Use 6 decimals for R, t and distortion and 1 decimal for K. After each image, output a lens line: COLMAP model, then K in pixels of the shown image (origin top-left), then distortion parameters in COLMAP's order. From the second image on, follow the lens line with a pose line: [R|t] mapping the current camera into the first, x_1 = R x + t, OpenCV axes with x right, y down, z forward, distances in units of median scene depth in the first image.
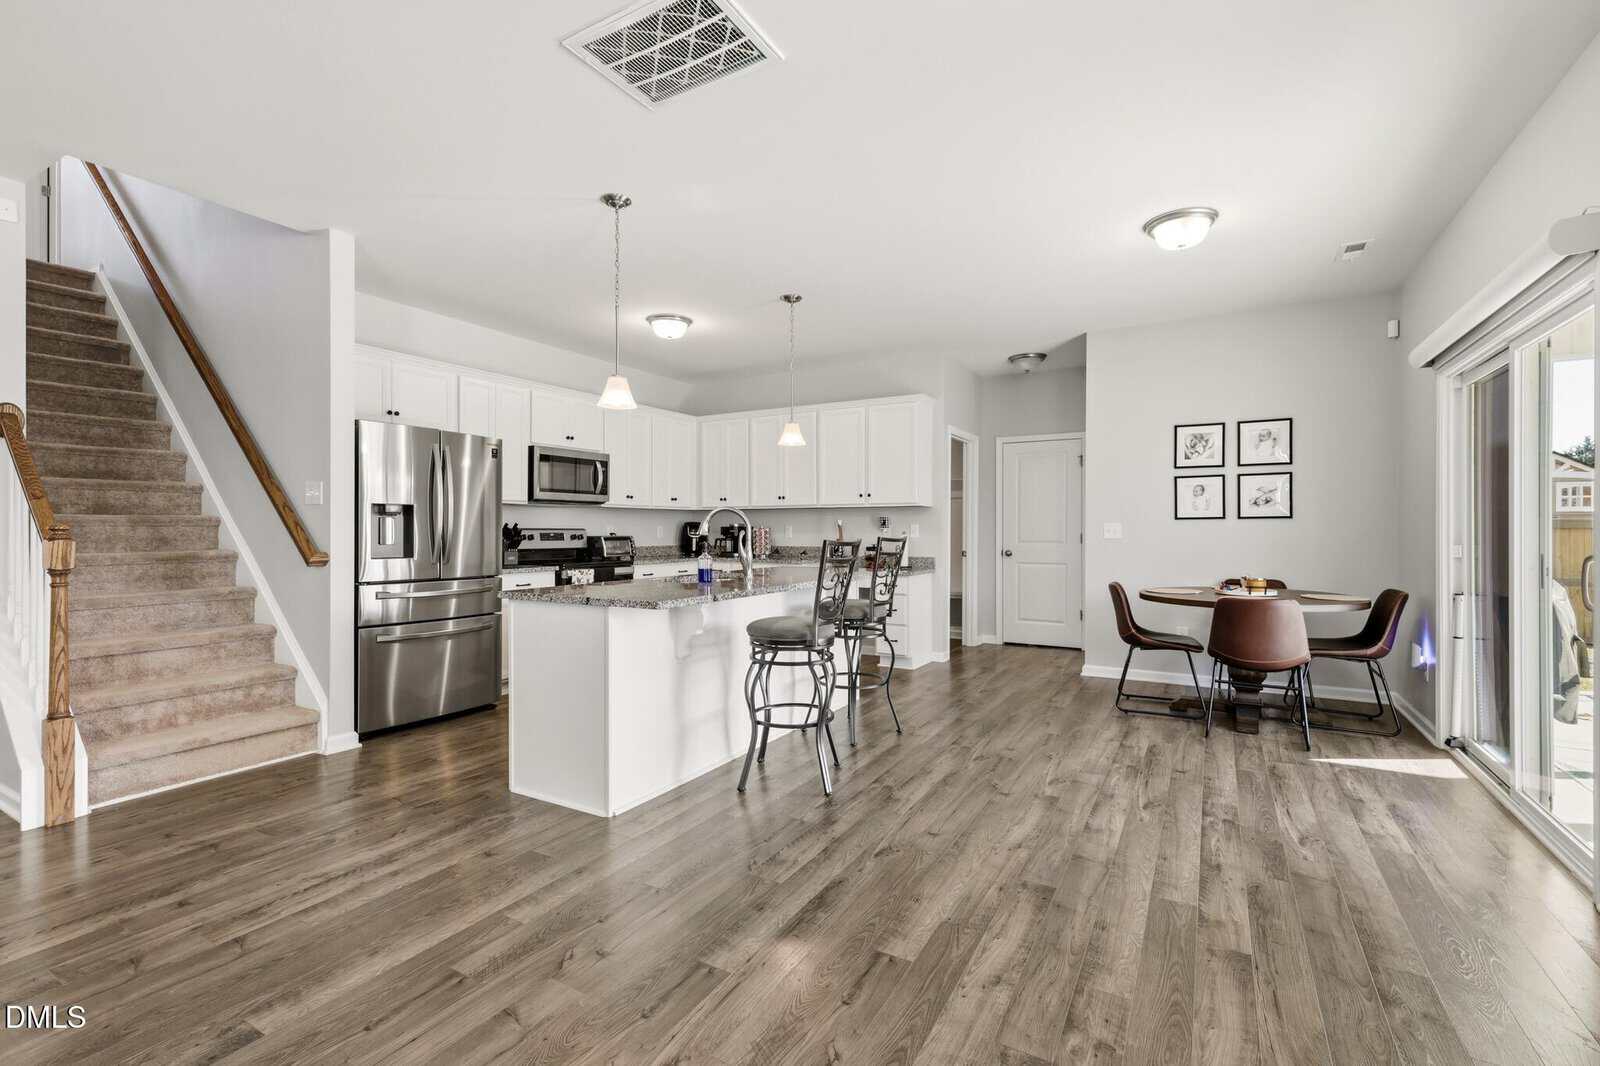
lens RADIAL K [[707.1, 0, 795.8], [0, 707.1, 533.4], [0, 0, 1]] dist [-0.003093, 0.001950]
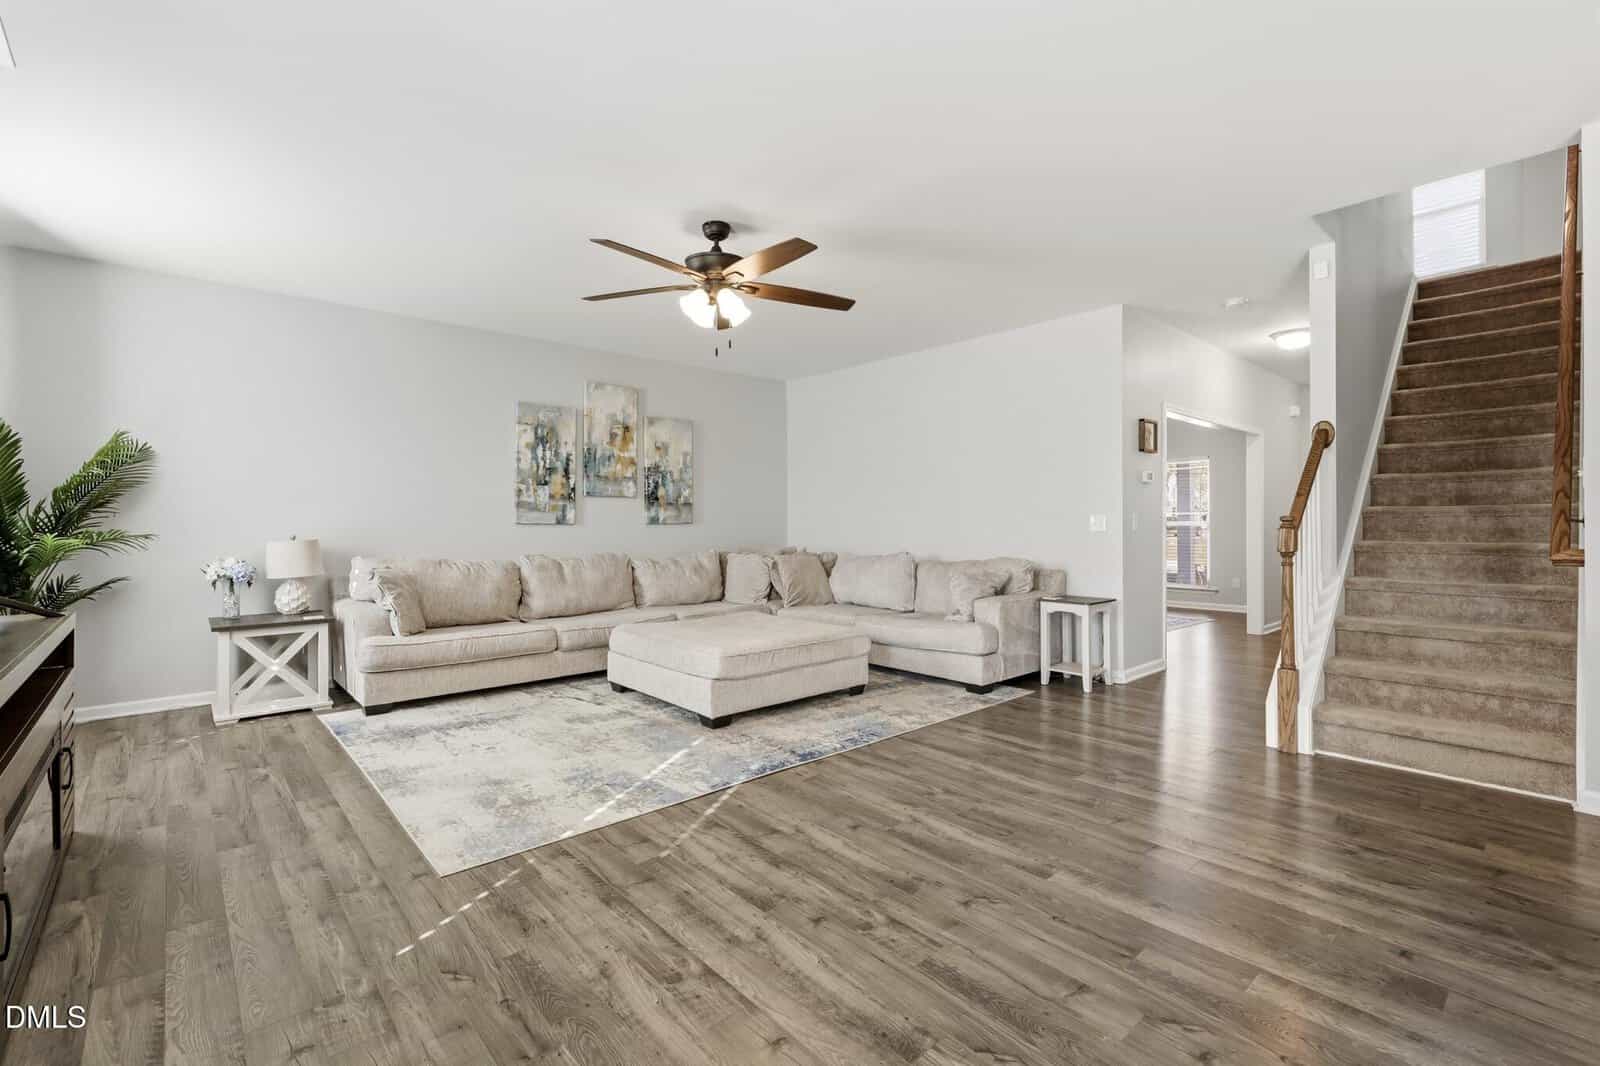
lens RADIAL K [[707.1, 0, 817.0], [0, 707.1, 525.8], [0, 0, 1]] dist [-0.003093, 0.001950]
pose [[-0.293730, 0.010183, -0.955834, 0.324659], [-0.003007, 0.999928, 0.011577, -0.006465], [0.955884, 0.006275, -0.293678, 0.431912]]
